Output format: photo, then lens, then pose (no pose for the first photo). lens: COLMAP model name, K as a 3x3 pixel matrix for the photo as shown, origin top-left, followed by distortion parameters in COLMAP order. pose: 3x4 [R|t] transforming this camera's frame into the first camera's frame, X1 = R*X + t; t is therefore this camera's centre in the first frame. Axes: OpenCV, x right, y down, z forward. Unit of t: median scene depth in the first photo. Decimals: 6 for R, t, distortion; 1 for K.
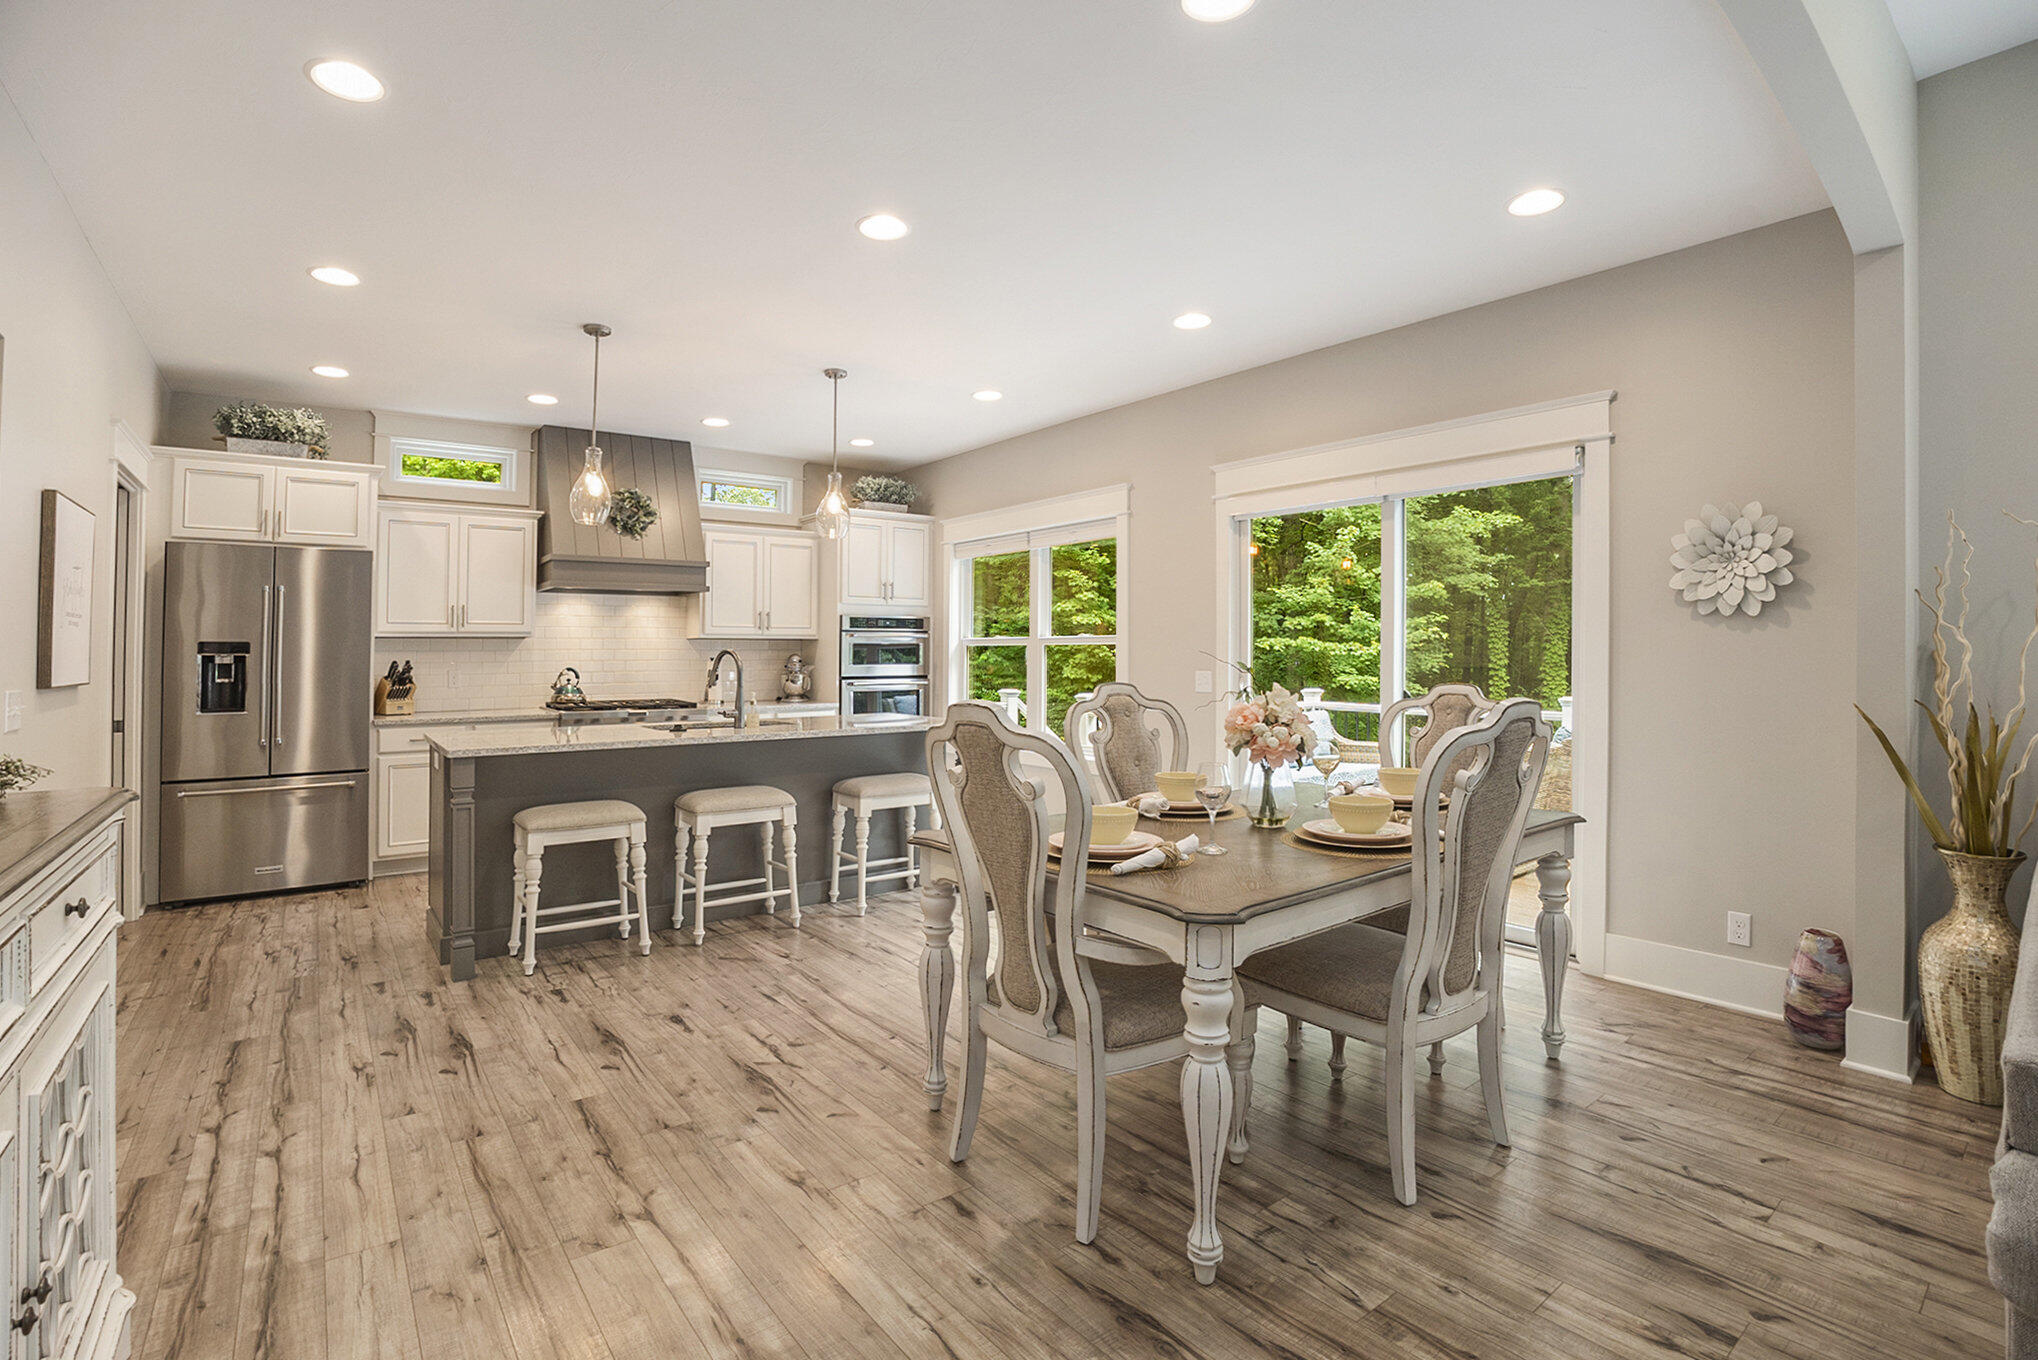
lens RADIAL K [[941.6, 0, 964.8], [0, 941.6, 651.6], [0, 0, 1]] dist [-0.053484, 0.003360]
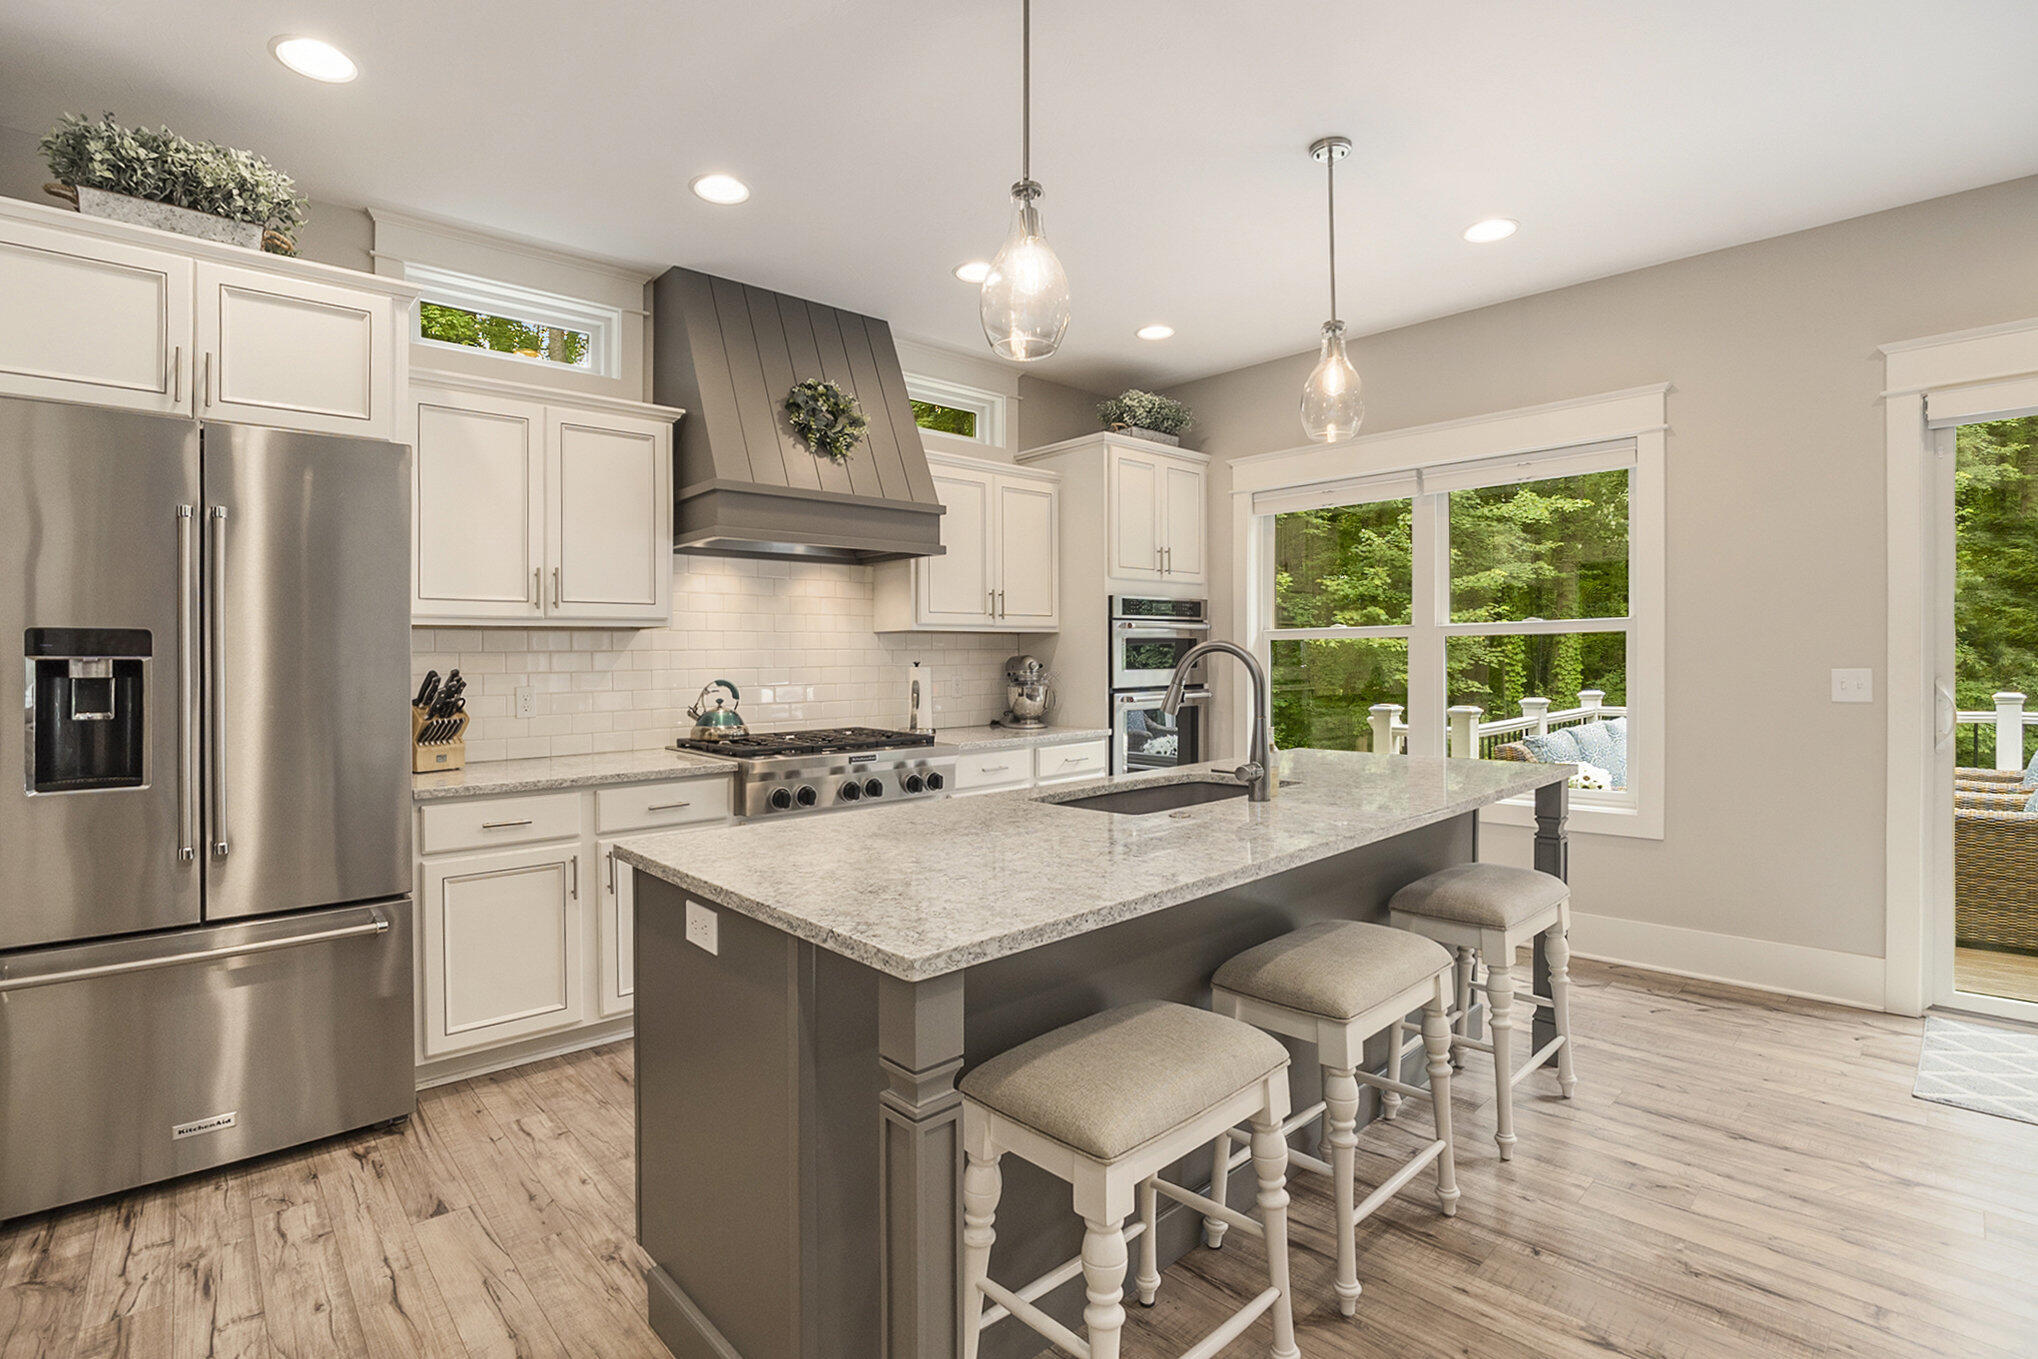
lens RADIAL K [[941.6, 0, 1007.2], [0, 941.6, 670.8], [0, 0, 1]] dist [-0.053484, 0.003360]
pose [[0.989707, -0.013117, 0.142504, -0.329839], [0.011716, 0.999874, 0.010664, 0.007138], [-0.142626, -0.008885, 0.989737, 0.388715]]
